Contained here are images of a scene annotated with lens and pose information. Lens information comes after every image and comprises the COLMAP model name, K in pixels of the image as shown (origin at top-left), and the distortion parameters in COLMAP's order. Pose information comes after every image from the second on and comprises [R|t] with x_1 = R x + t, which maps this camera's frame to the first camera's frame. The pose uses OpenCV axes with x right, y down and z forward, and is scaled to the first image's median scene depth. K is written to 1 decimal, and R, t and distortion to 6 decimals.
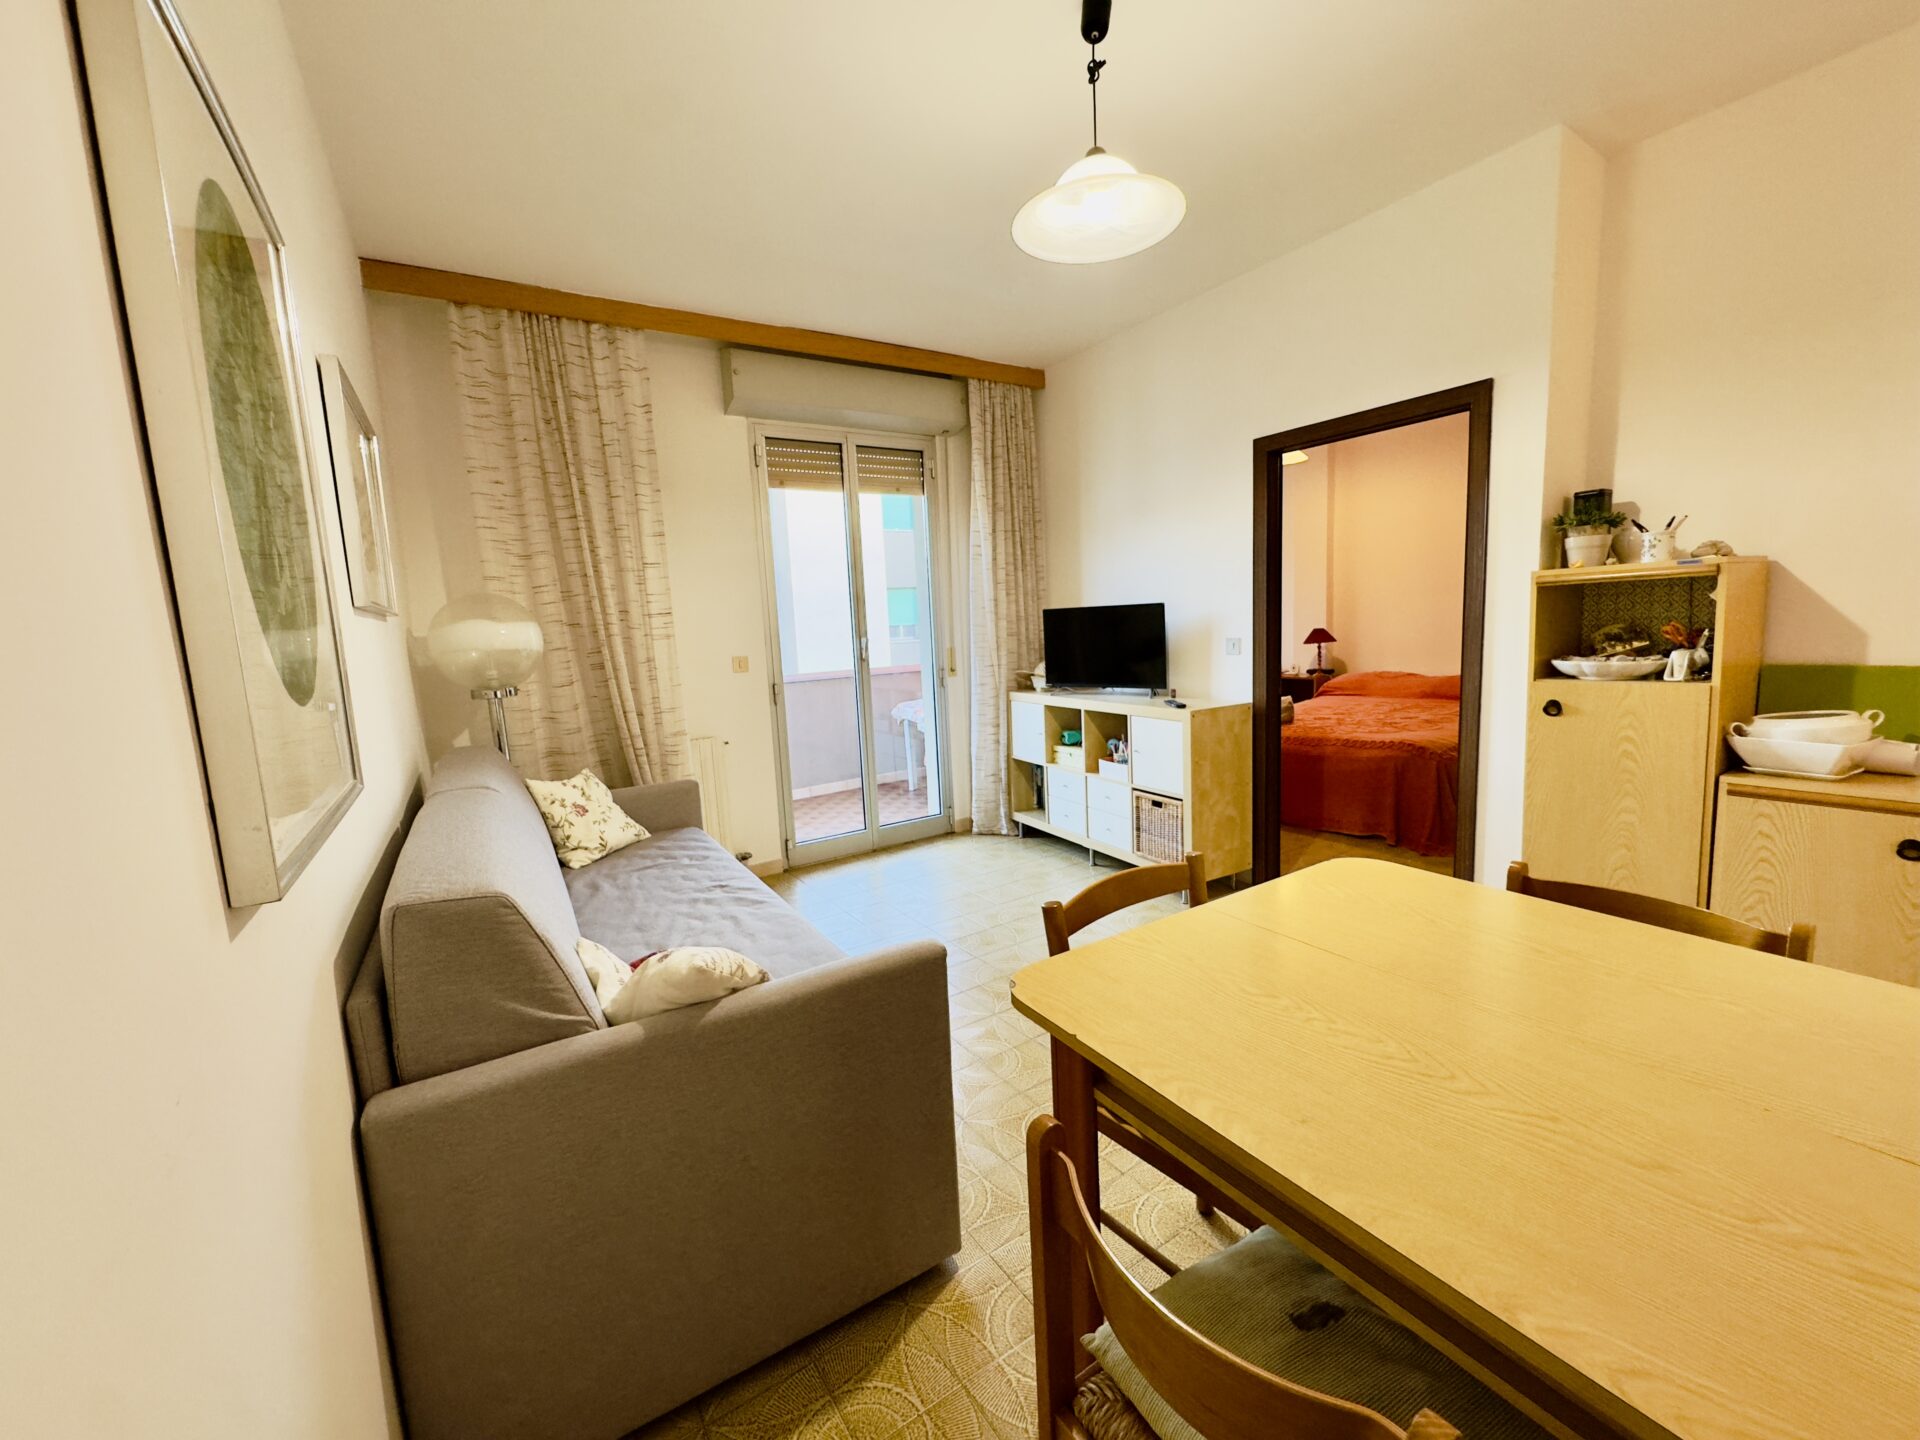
lens RADIAL K [[759.4, 0, 961.1], [0, 759.4, 717.8], [0, 0, 1]] dist [-0.009191, 0.003103]
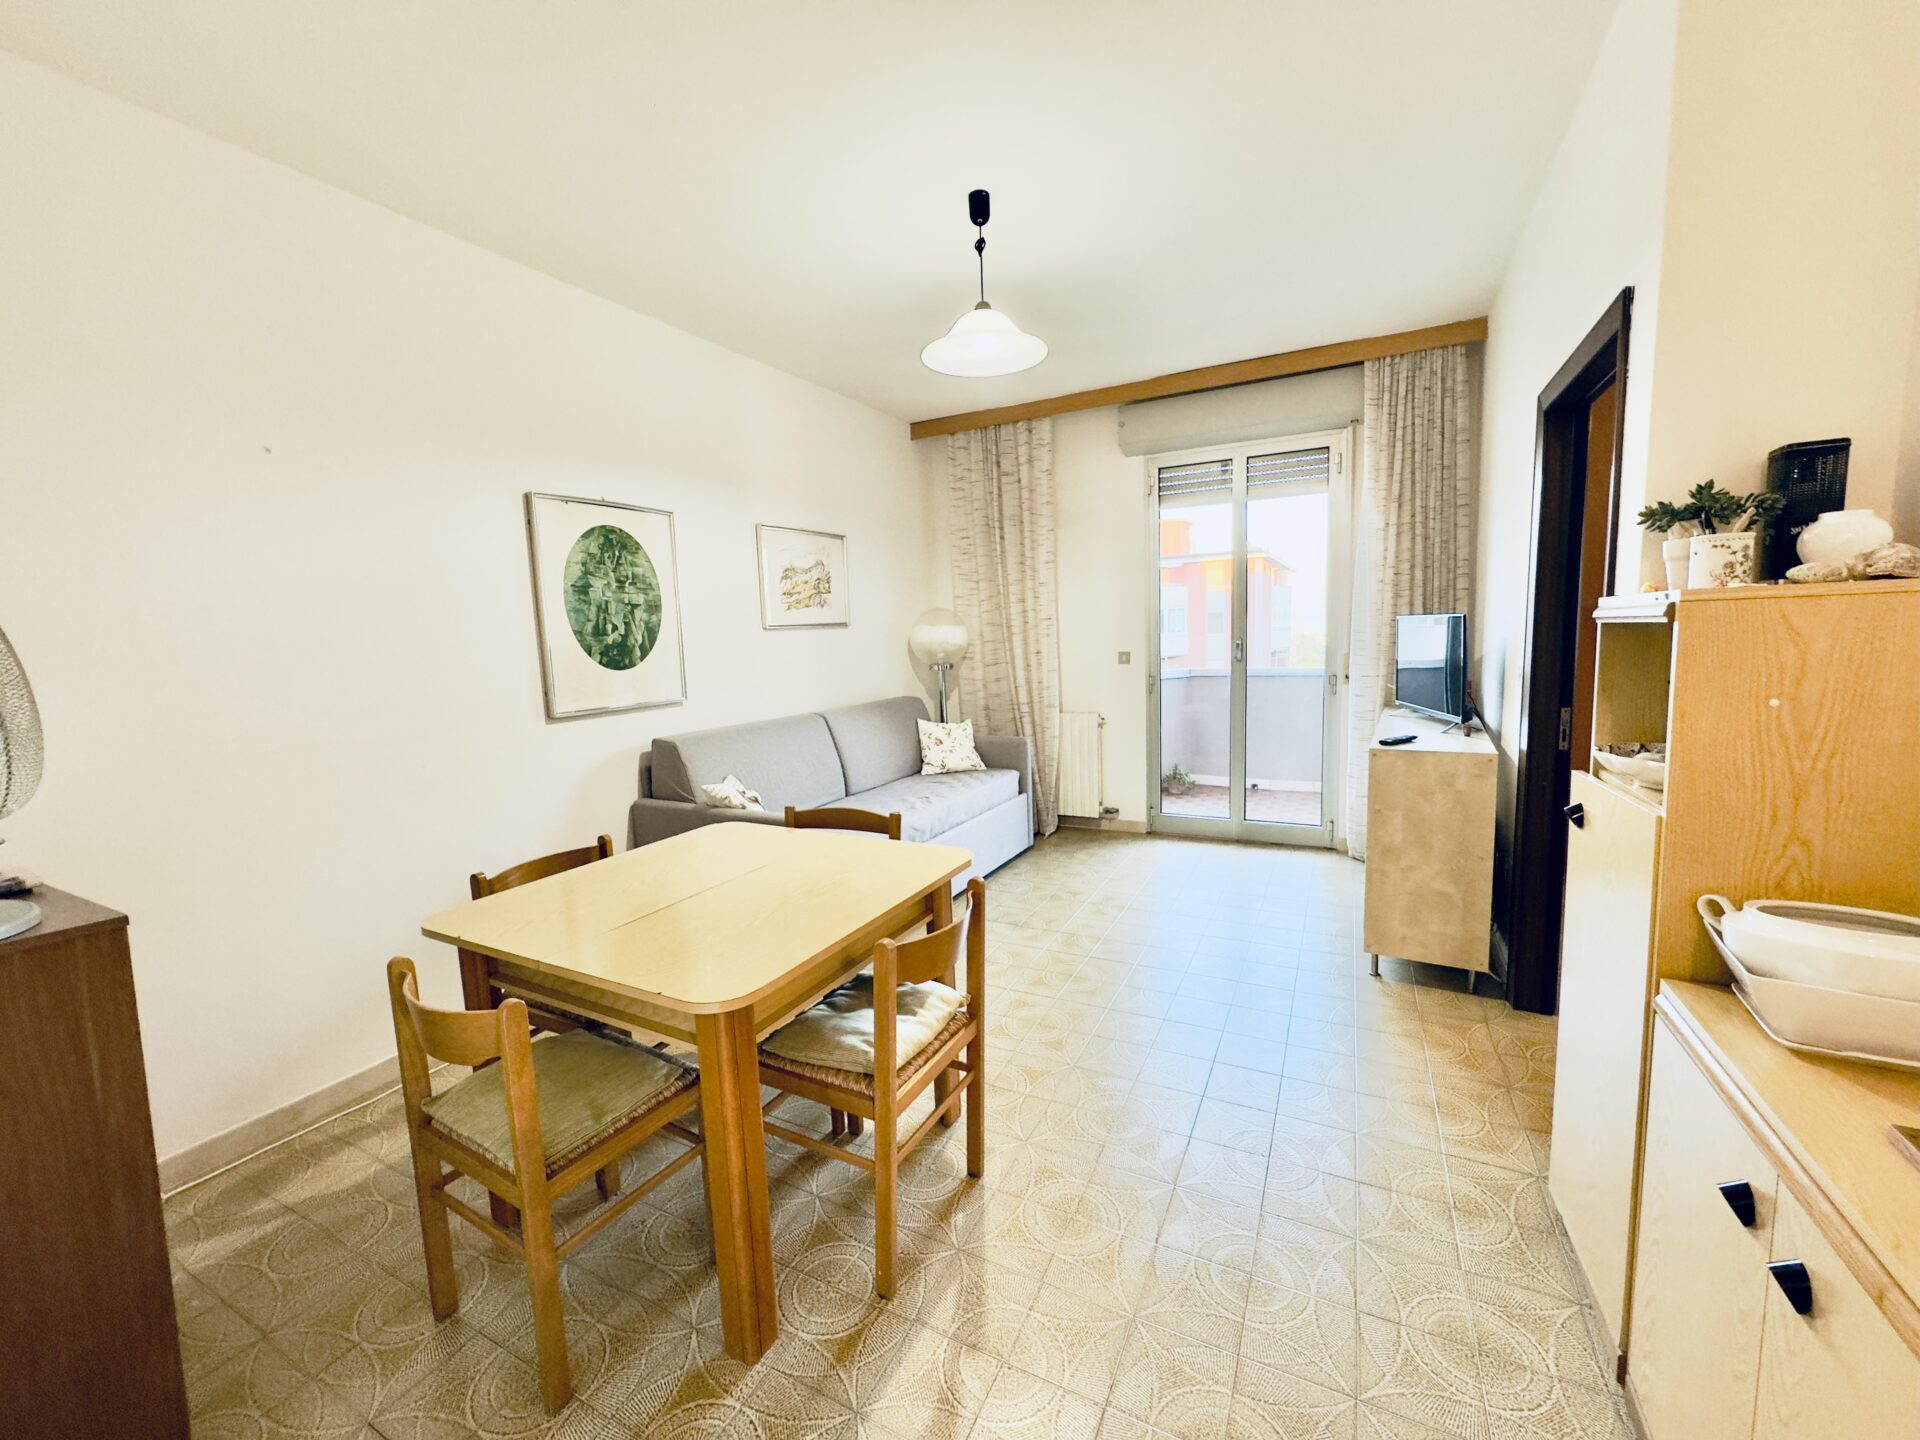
lens RADIAL K [[759.4, 0, 951.6], [0, 759.4, 718.9], [0, 0, 1]] dist [-0.009191, 0.003103]
pose [[0.493942, 0.132451, -0.859347, 0.668123], [-0.097758, 0.990523, 0.096479, -0.065414], [0.863982, 0.036353, 0.502209, 0.138834]]
